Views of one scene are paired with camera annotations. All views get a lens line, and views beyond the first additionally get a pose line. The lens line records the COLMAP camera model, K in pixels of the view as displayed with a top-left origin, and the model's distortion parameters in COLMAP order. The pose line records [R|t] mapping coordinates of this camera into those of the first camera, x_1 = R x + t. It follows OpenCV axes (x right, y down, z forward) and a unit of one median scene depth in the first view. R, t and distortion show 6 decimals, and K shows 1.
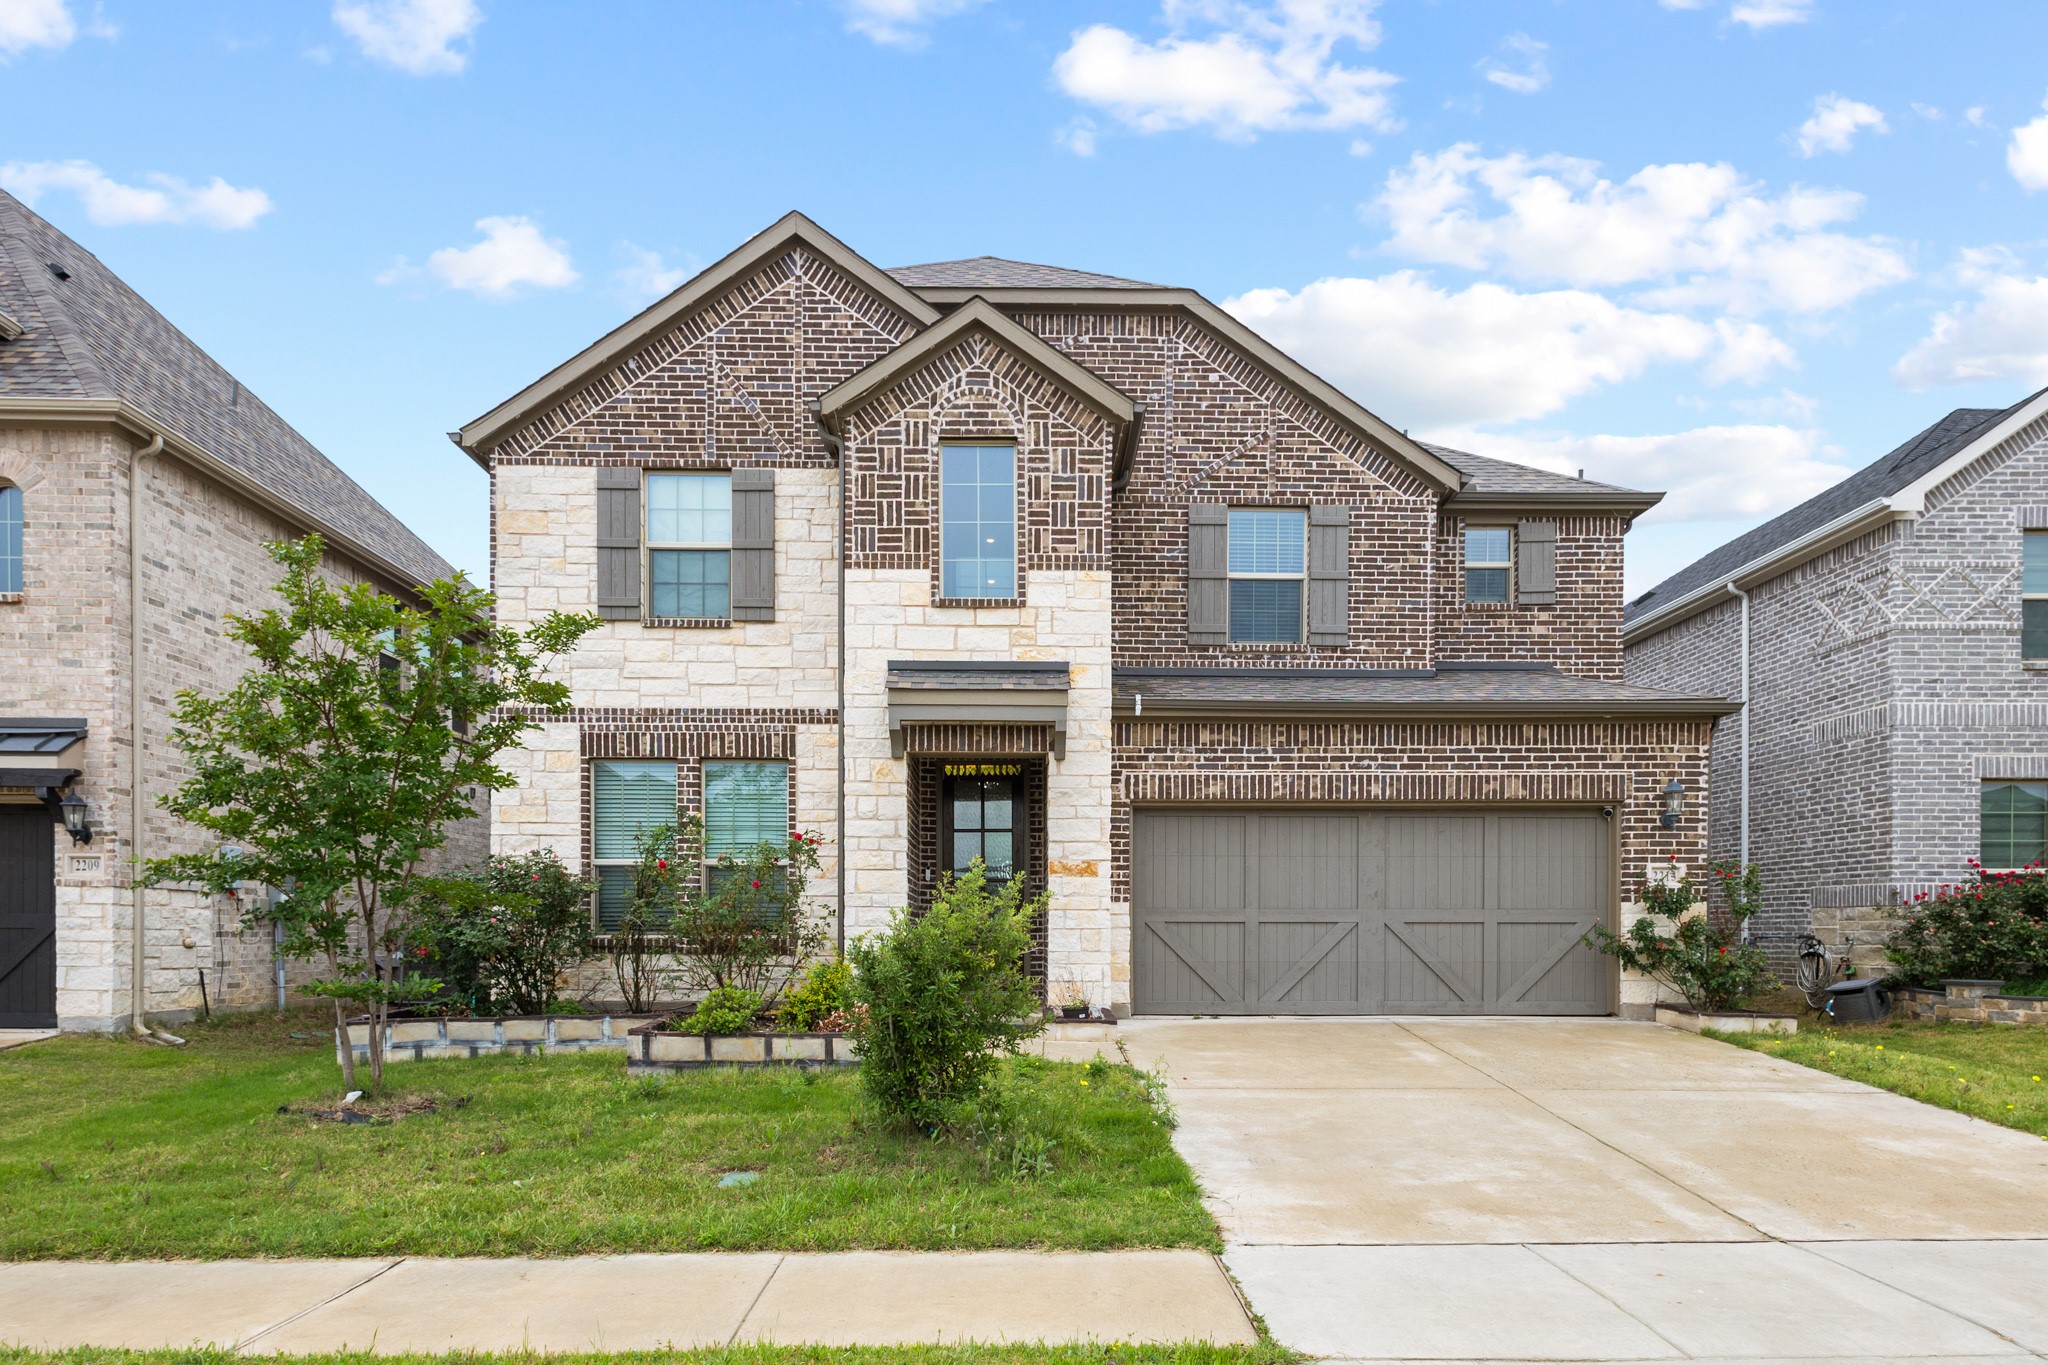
lens RADIAL K [[1330.2, 0, 1027.9], [0, 1330.2, 927.0], [0, 0, 1]] dist [0.009467, 0.004712]
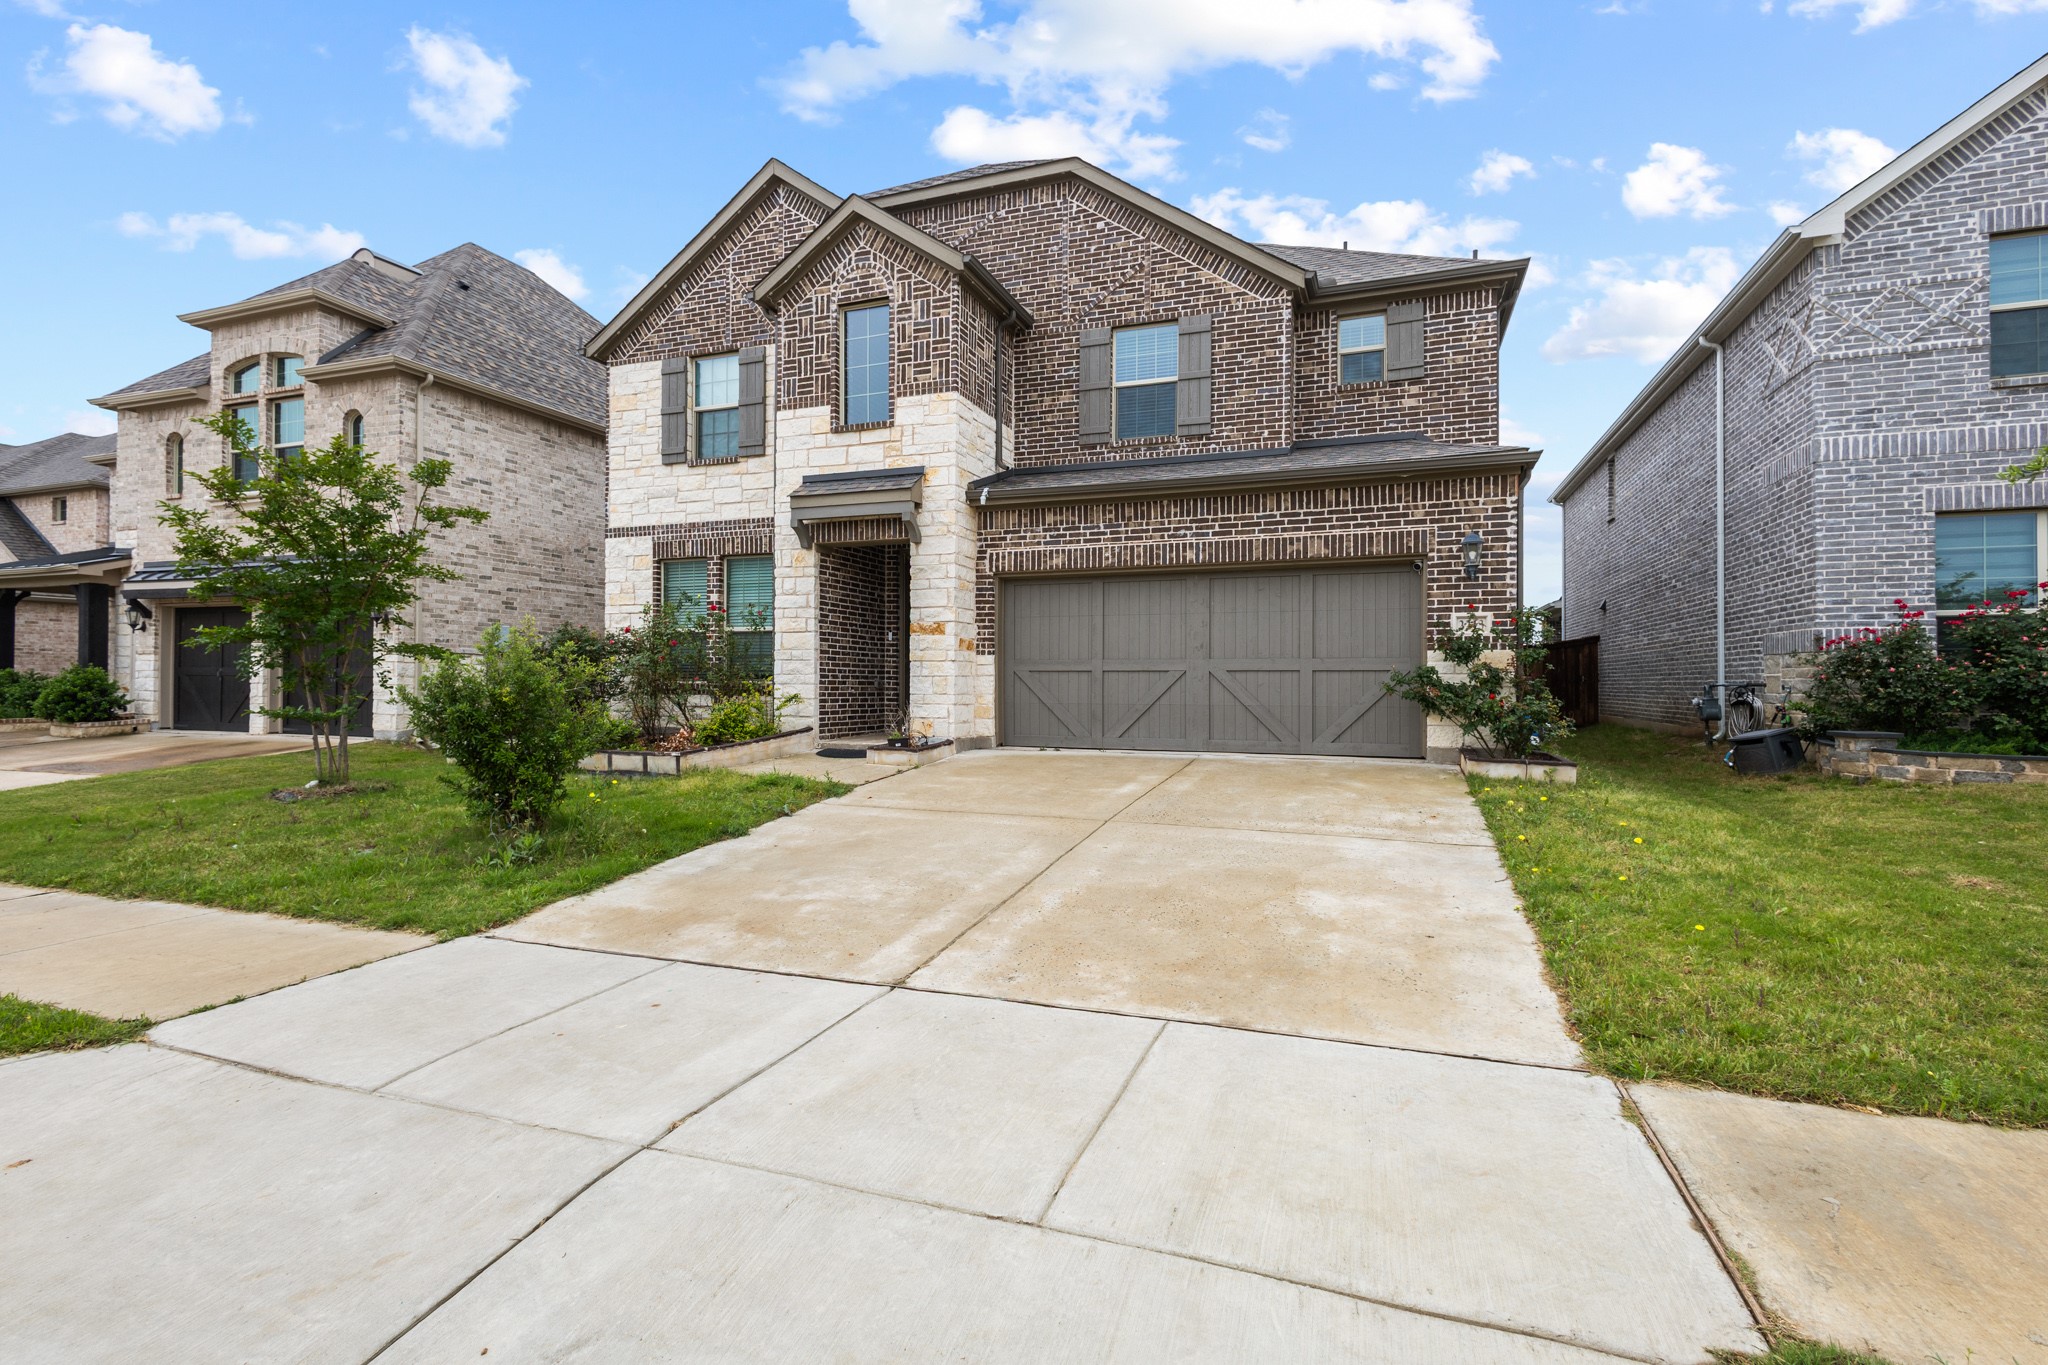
lens RADIAL K [[956.6, 0, 1023.6], [0, 956.6, 661.1], [0, 0, 1]] dist [0.011967, -0.001793]
pose [[0.928690, -0.007169, -0.370788, 0.431218], [0.000040, 0.999815, -0.019232, 0.004331], [0.370858, 0.017846, 0.928518, 0.179739]]
